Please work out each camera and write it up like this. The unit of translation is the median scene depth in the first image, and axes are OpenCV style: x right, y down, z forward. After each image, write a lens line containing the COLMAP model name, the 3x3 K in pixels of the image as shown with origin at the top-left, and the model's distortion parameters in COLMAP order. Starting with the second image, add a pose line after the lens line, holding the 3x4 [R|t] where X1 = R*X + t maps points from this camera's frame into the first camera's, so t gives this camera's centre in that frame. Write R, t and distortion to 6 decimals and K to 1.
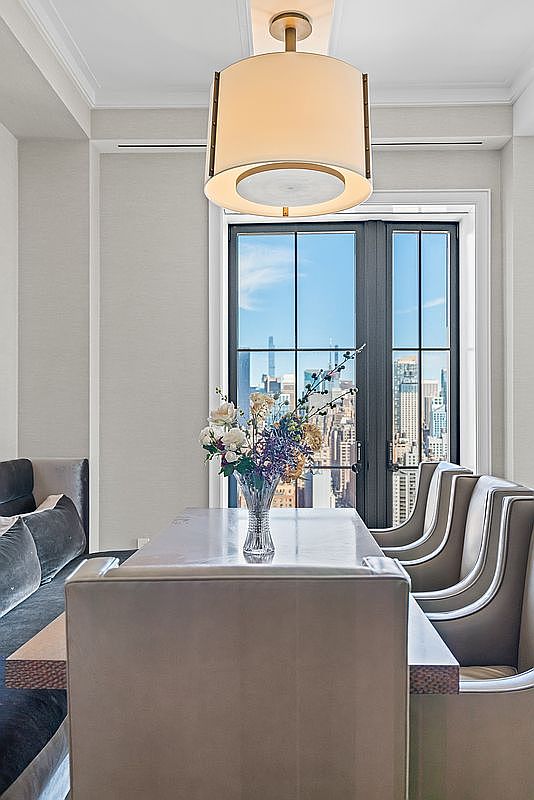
lens RADIAL K [[642.3, 0, 263.8], [0, 642.3, 425.3], [0, 0, 1]] dist [-0.012308, 0.004188]
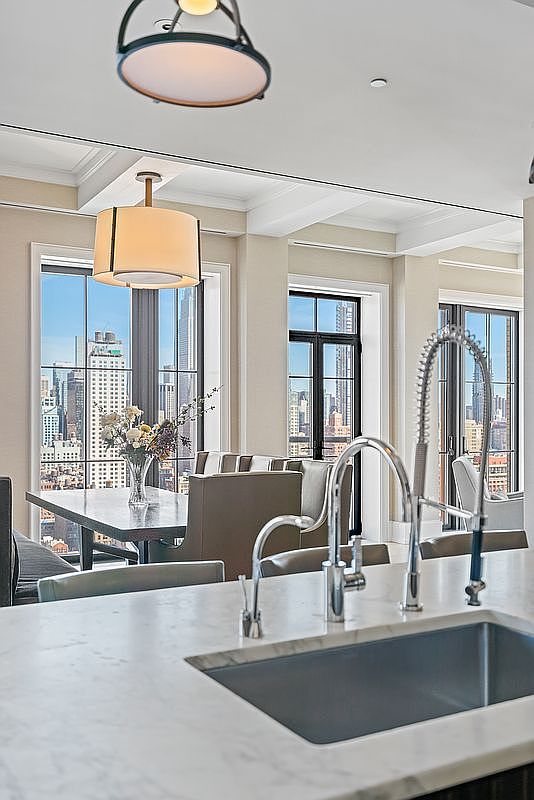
lens RADIAL K [[783.0, 0, 270.0], [0, 783.0, 407.4], [0, 0, 1]] dist [0.009419, 0.000000]
pose [[0.856712, 0.013187, 0.515626, -0.479968], [0.002528, 0.999554, -0.029763, 0.007137], [-0.515789, 0.026802, 0.856297, -0.558891]]
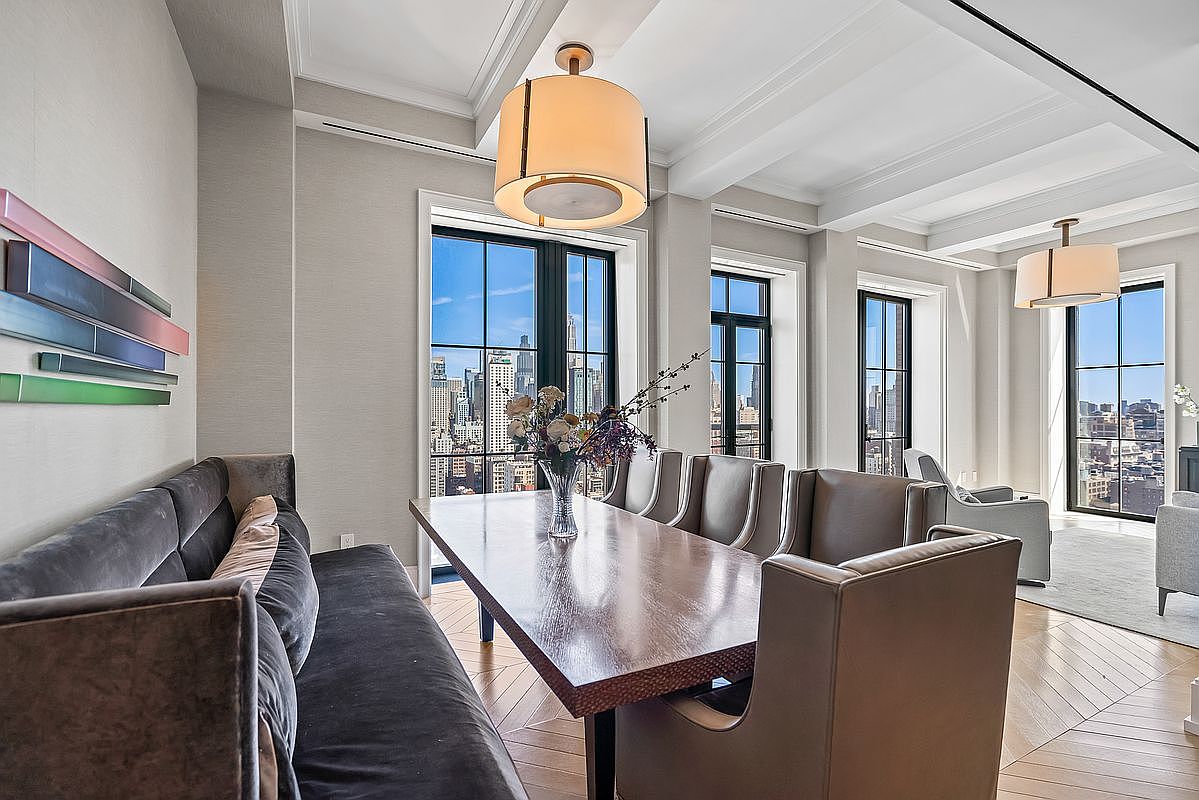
lens RADIAL K [[539.2, 0, 586.7], [0, 539.2, 402.8], [0, 0, 1]] dist [-0.015972, 0.005483]
pose [[0.880363, 0.008112, 0.474230, -0.257306], [0.002583, 0.999757, -0.021896, -0.002774], [-0.474293, 0.020501, 0.880129, 0.125143]]
